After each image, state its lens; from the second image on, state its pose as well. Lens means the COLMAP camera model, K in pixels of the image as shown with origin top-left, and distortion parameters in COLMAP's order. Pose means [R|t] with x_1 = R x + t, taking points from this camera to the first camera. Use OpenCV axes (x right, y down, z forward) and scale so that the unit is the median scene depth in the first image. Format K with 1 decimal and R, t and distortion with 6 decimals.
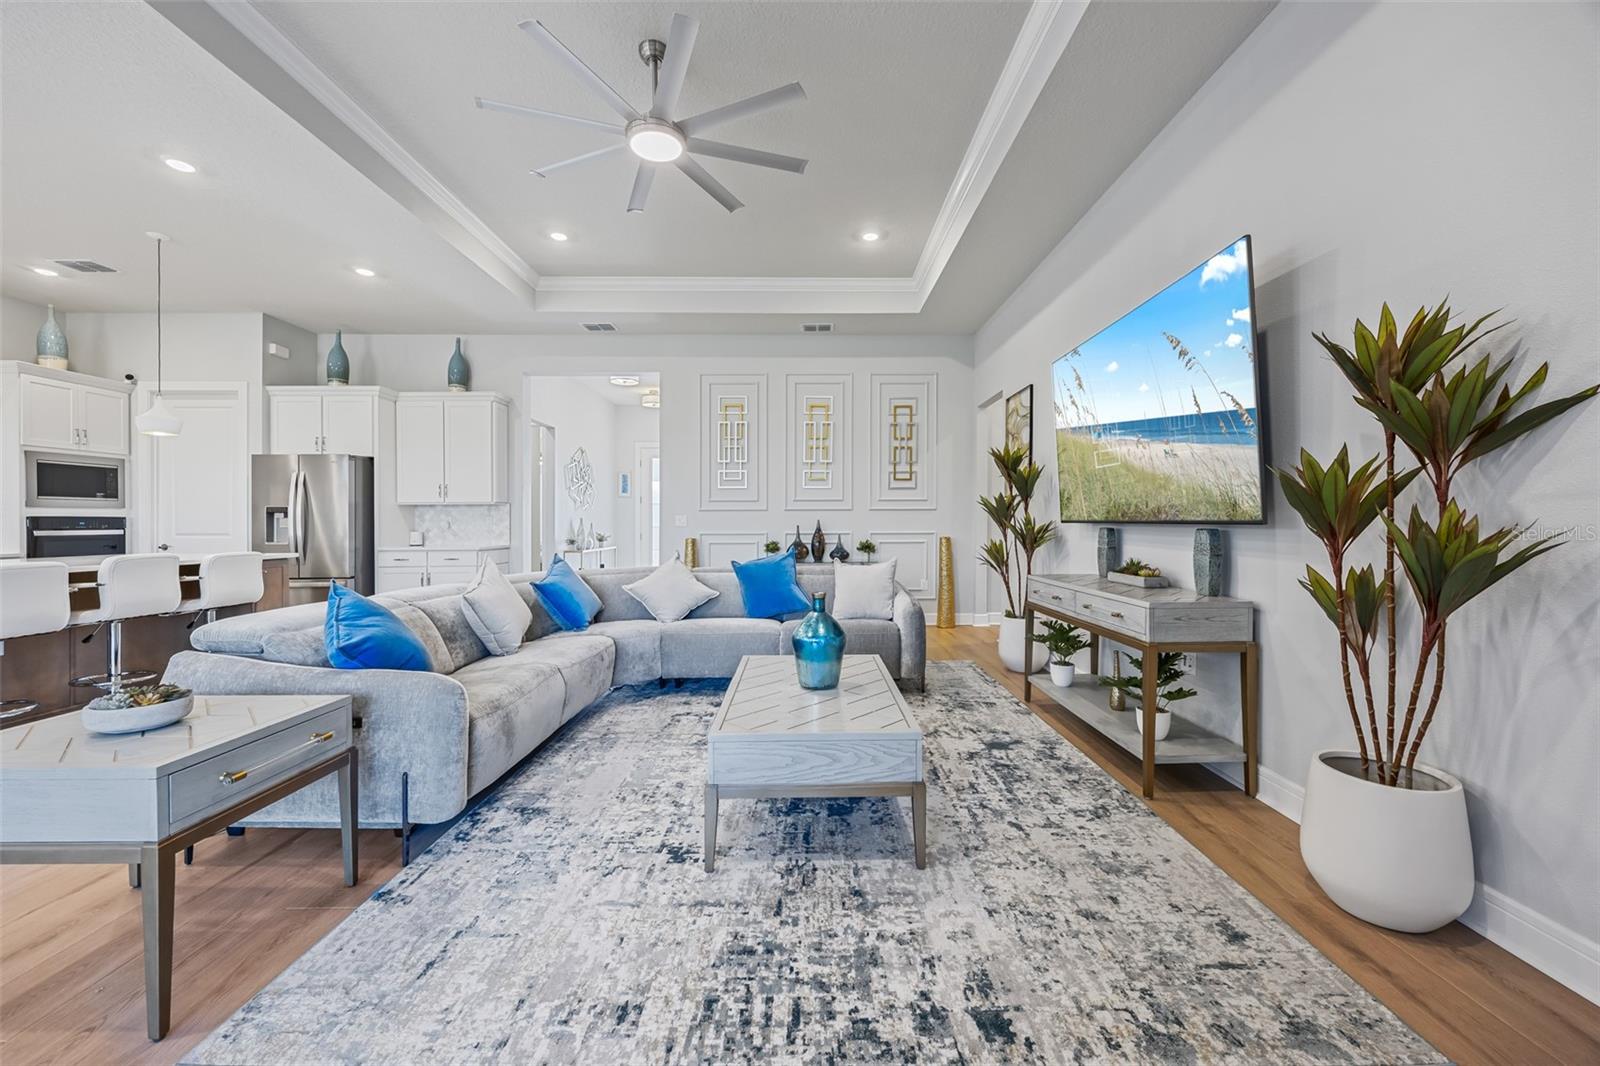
lens RADIAL K [[622.2, 0, 800.0], [0, 622.2, 533.0], [0, 0, 1]] dist [0.001008, 0.000006]
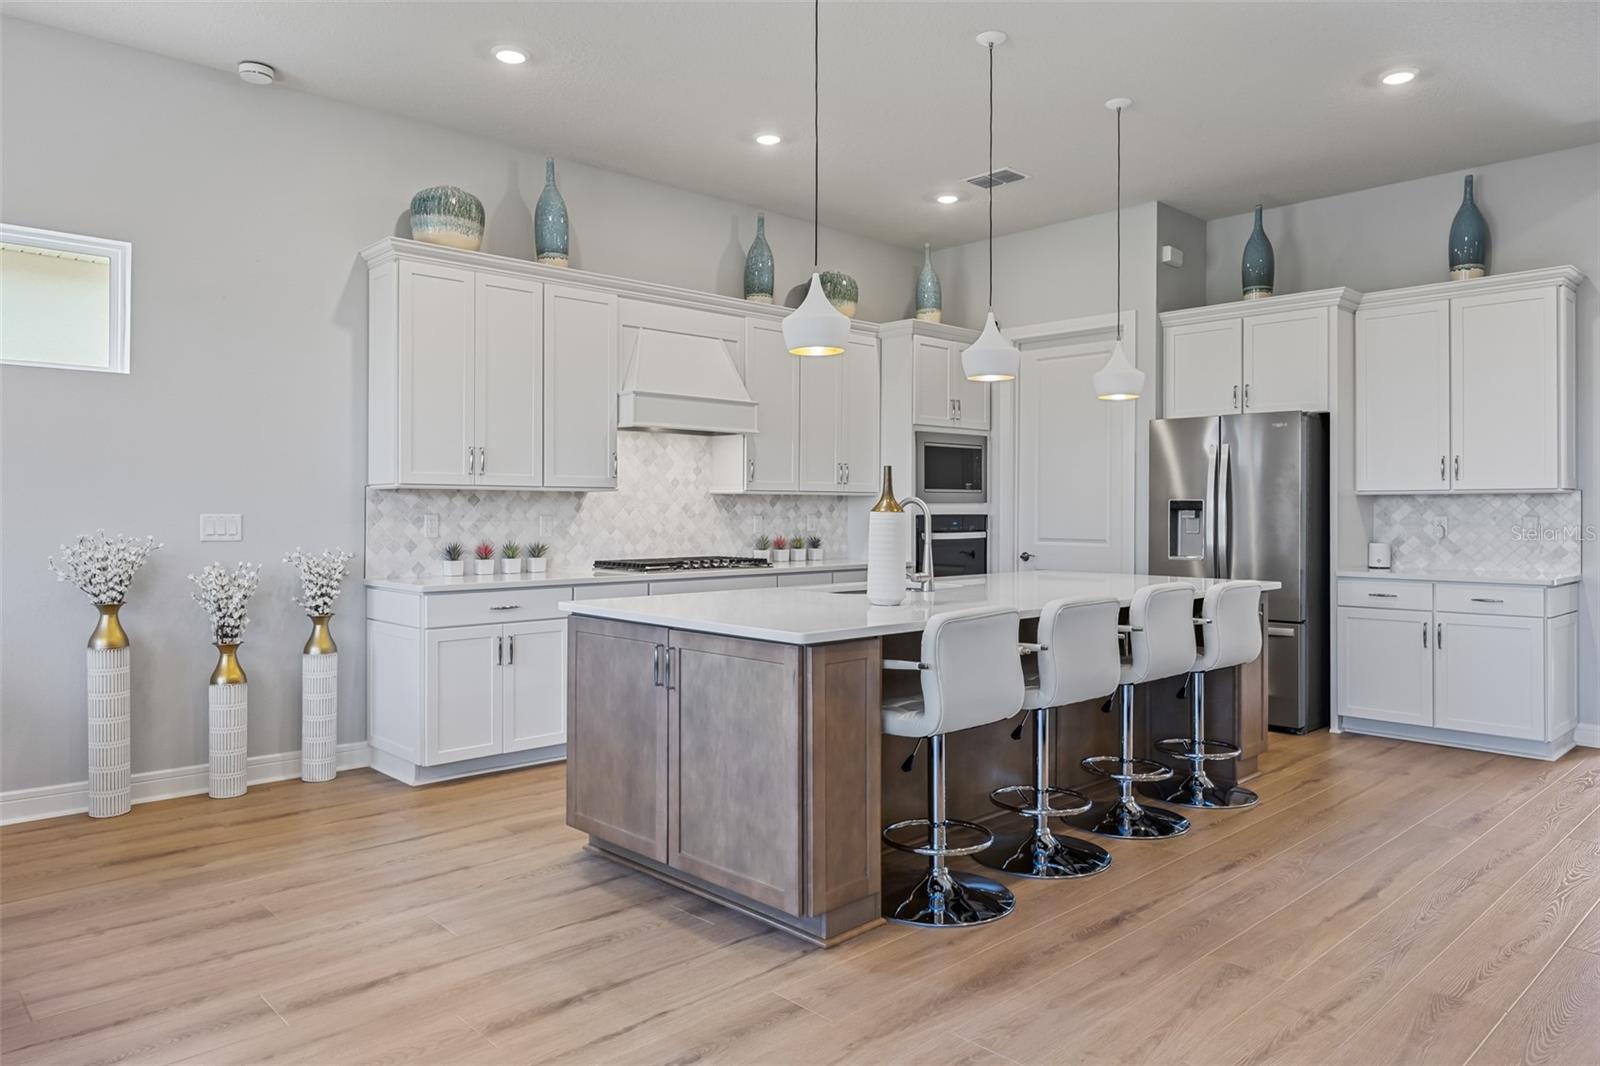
lens RADIAL K [[1057.3, 0, 804.1], [0, 1057.3, 501.2], [0, 0, 1]] dist [0.000004, 0.001336]
pose [[0.686960, -0.002191, -0.726692, -0.303698], [-0.017975, 0.999638, -0.020006, -0.012044], [0.726473, 0.026806, 0.686672, -0.014133]]
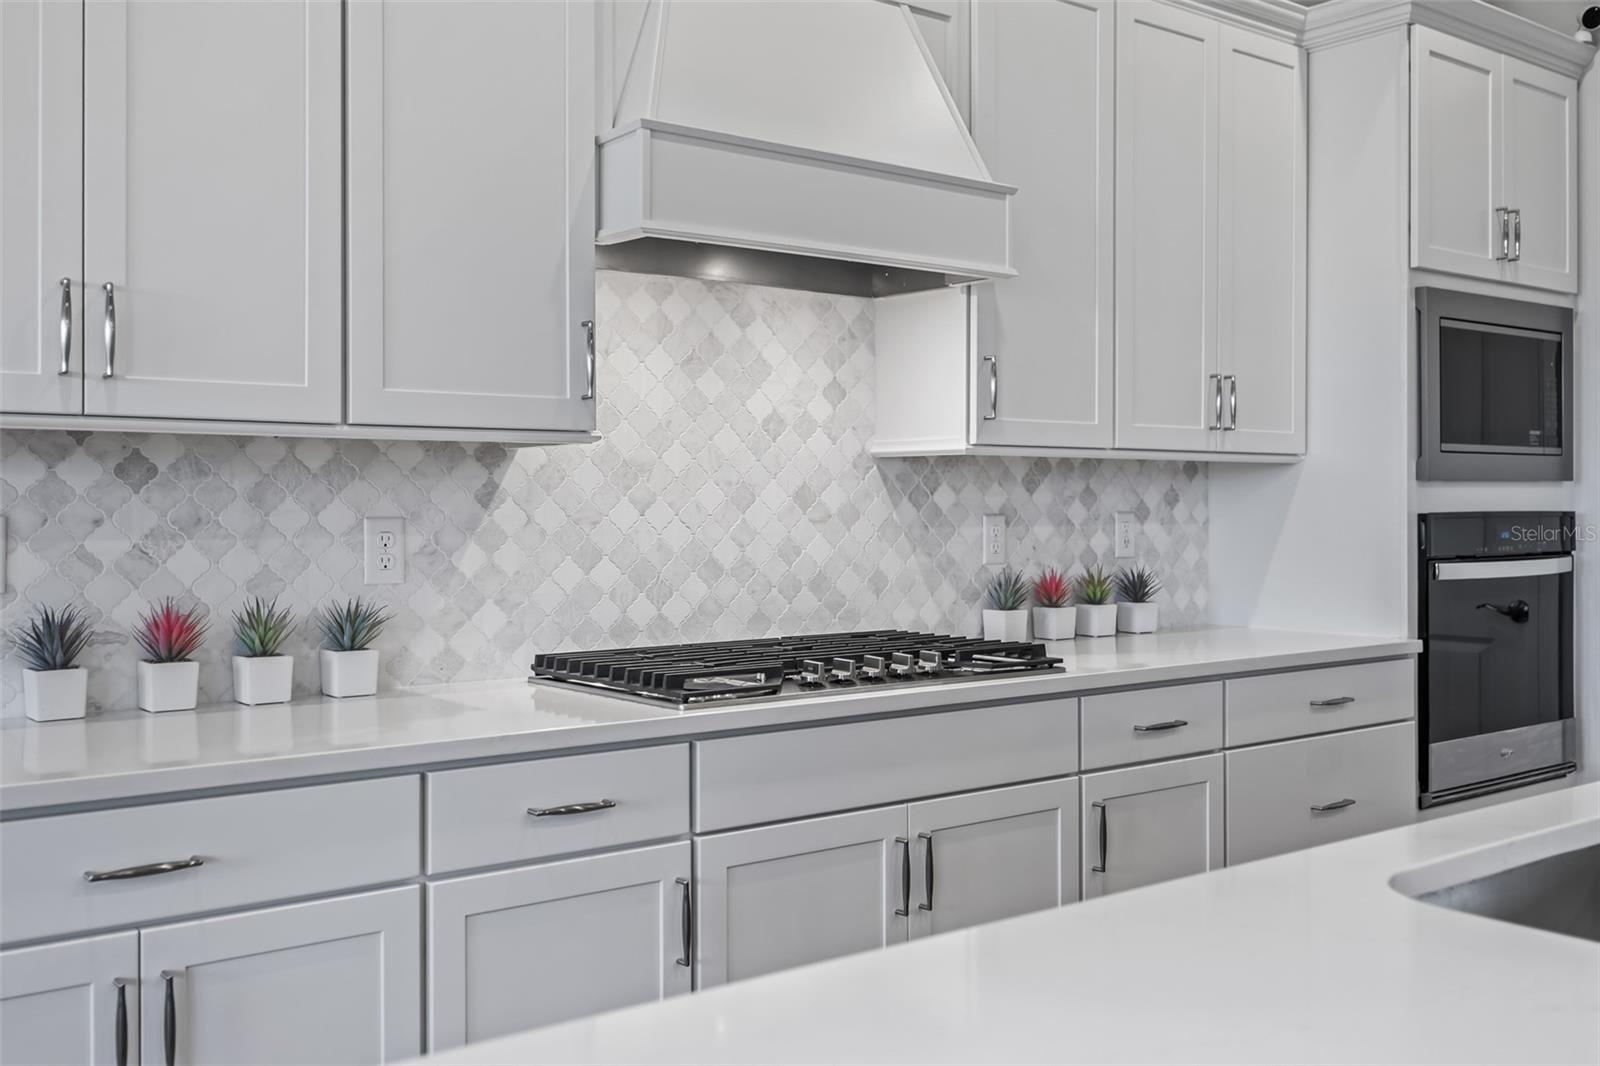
lens RADIAL K [[1550.7, 0, 800.0], [0, 1550.7, 533.0], [0, 0, 1]] dist [0.005034, 0.002438]
pose [[0.615540, 0.016726, -0.787928, -0.698505], [-0.016391, 0.999830, 0.008420, -0.015519], [0.787935, 0.007733, 0.615709, 0.270731]]
